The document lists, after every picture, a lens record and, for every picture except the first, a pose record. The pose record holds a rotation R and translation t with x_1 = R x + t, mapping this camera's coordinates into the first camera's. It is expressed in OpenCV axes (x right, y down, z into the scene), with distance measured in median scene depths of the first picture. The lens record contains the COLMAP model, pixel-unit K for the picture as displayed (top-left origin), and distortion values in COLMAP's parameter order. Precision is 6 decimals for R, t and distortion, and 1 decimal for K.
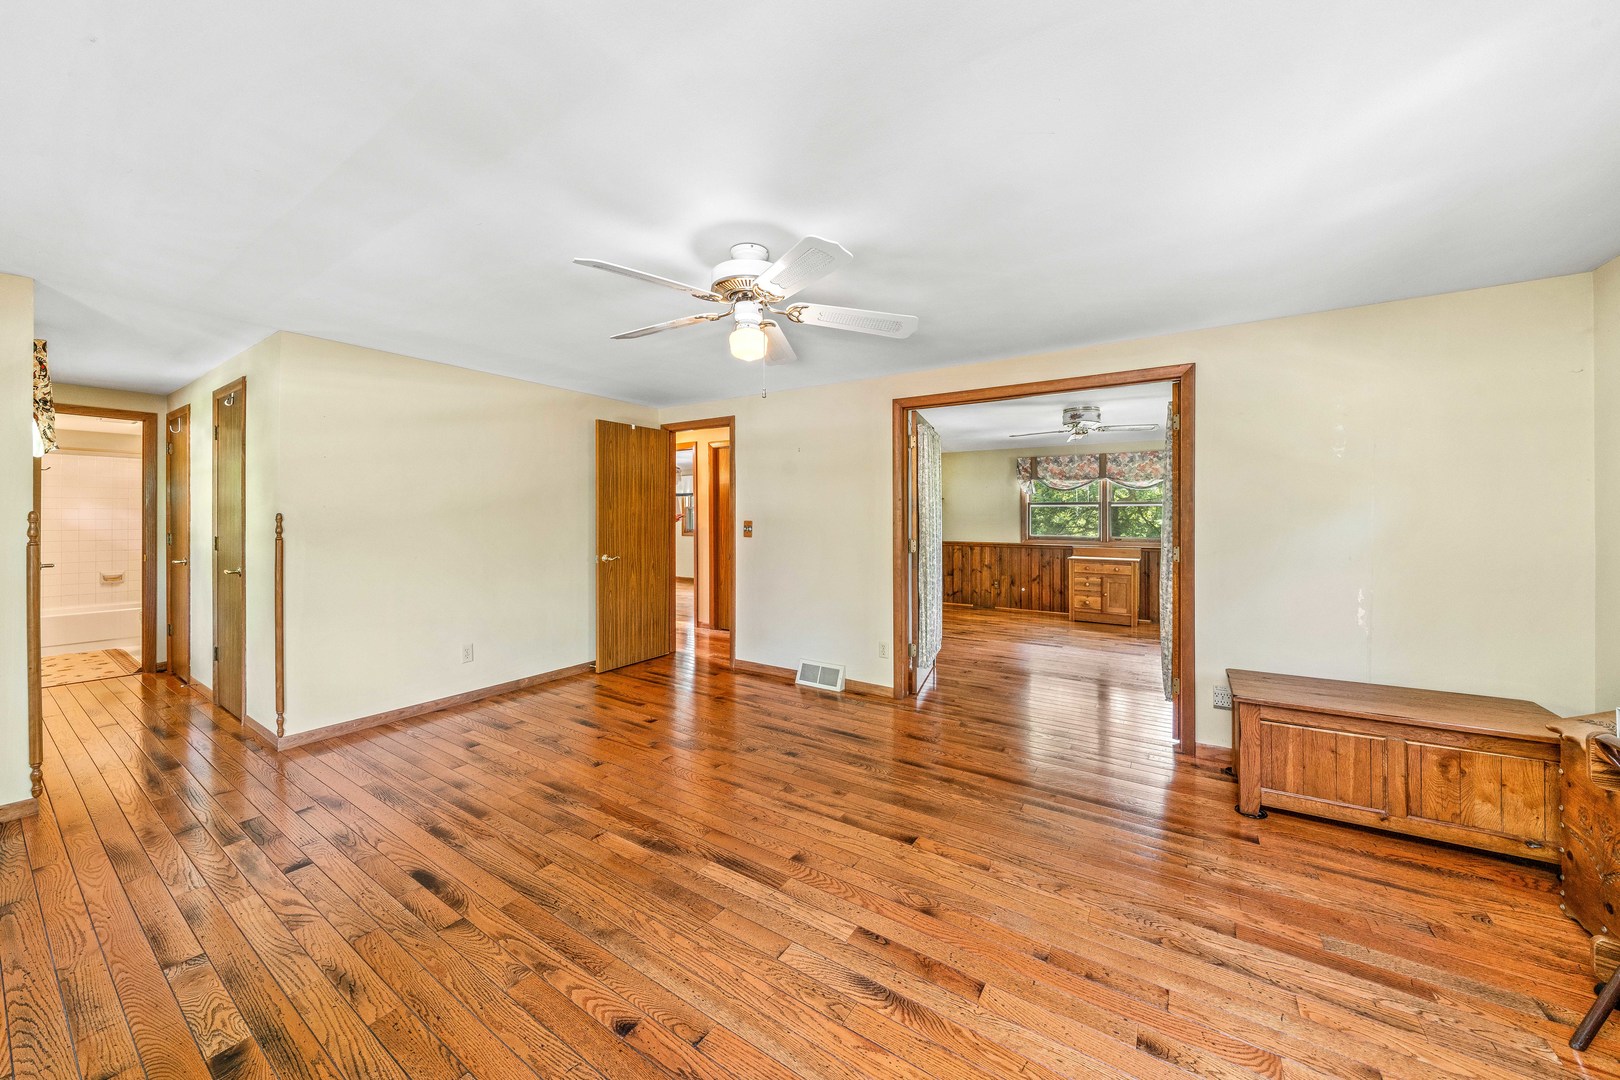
lens RADIAL K [[577.6, 0, 811.7], [0, 577.6, 513.4], [0, 0, 1]] dist [-0.001960, -0.000076]
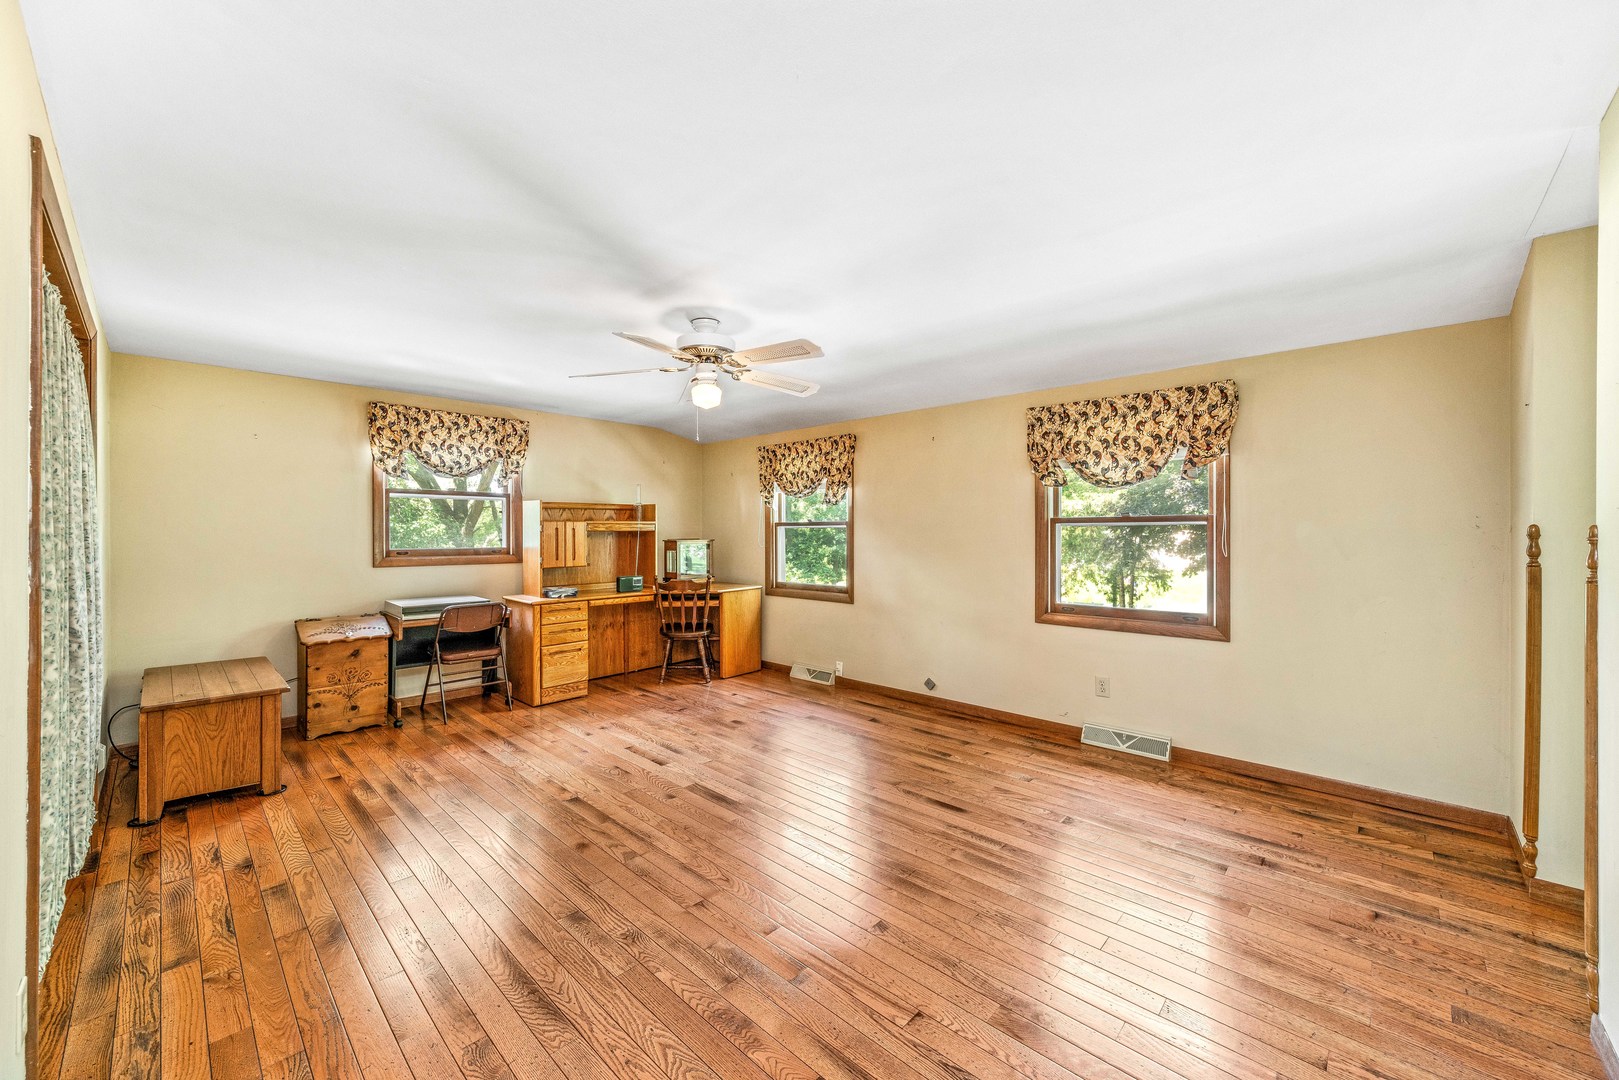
lens RADIAL K [[607.2, 0, 802.8], [0, 607.2, 532.1], [0, 0, 1]] dist [0.000482, 0.000086]
pose [[-0.983865, -0.000094, 0.178913, -0.487383], [-0.000654, 0.999995, -0.003069, 0.010483], [-0.178912, -0.003136, -0.983860, 2.000808]]
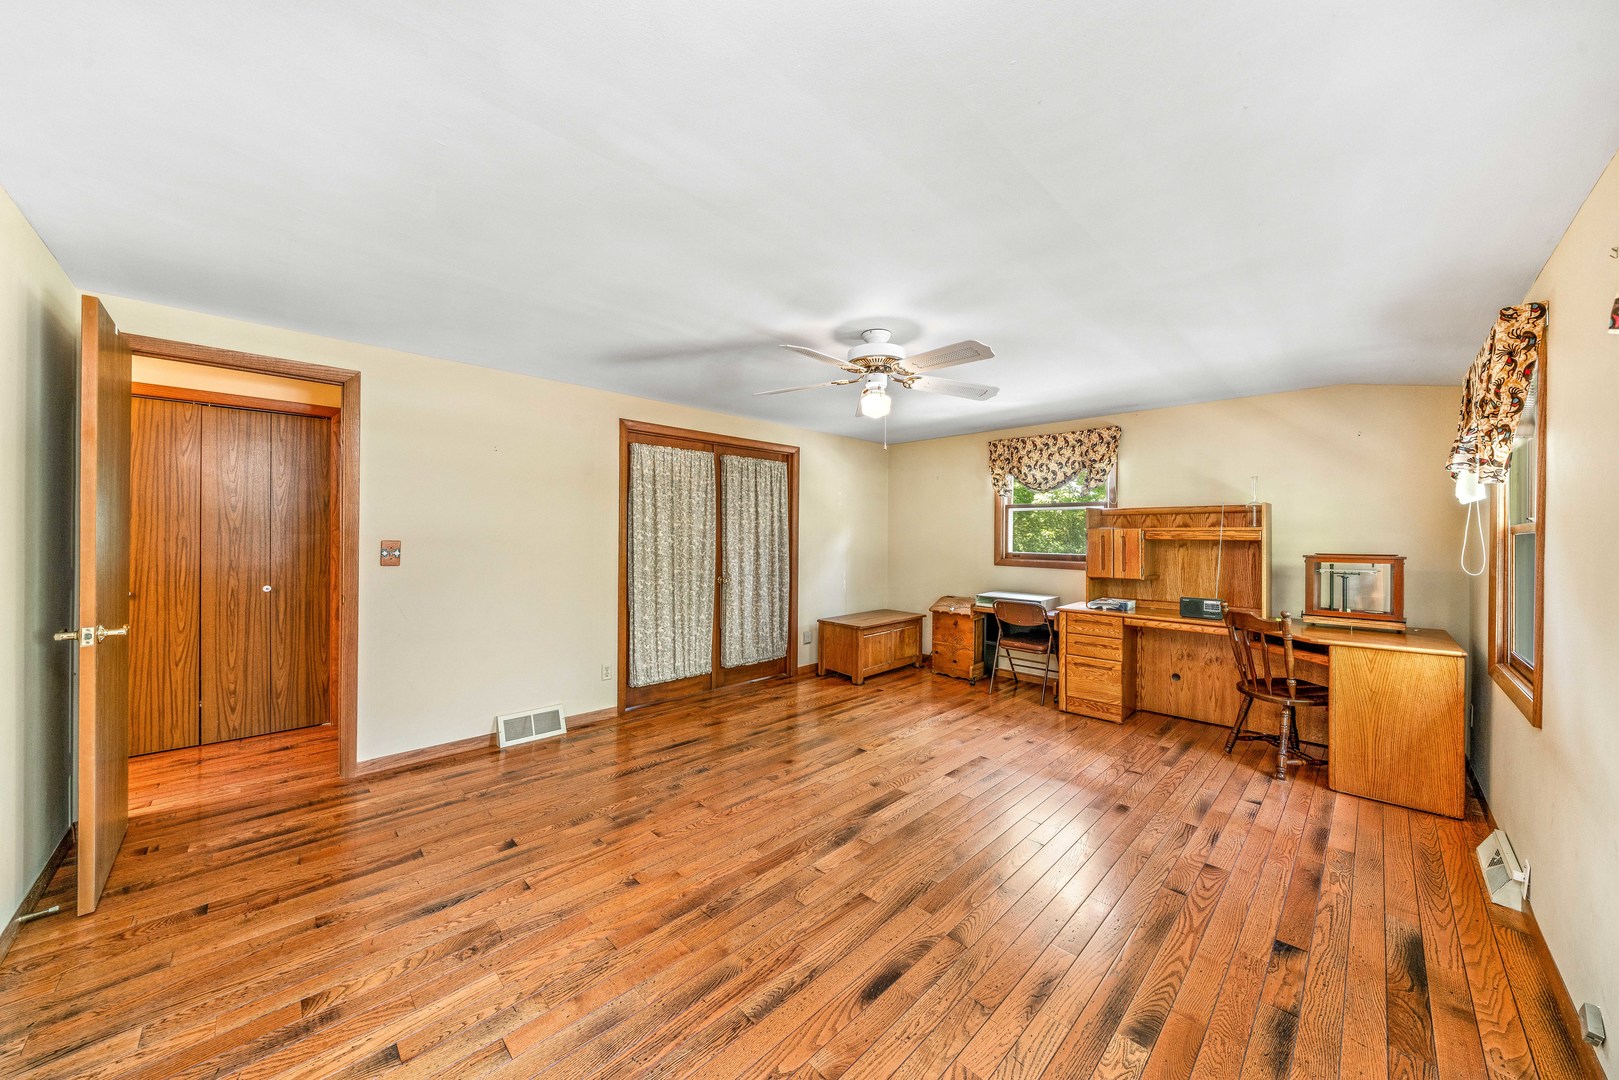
lens RADIAL K [[562.4, 0, 803.2], [0, 562.4, 538.2], [0, 0, 1]] dist [-0.001985, -0.000064]
pose [[0.210734, -0.002921, 0.977539, -1.210102], [-0.012048, 0.999912, 0.005585, 0.000475], [-0.977469, -0.012954, 0.210680, 0.782036]]
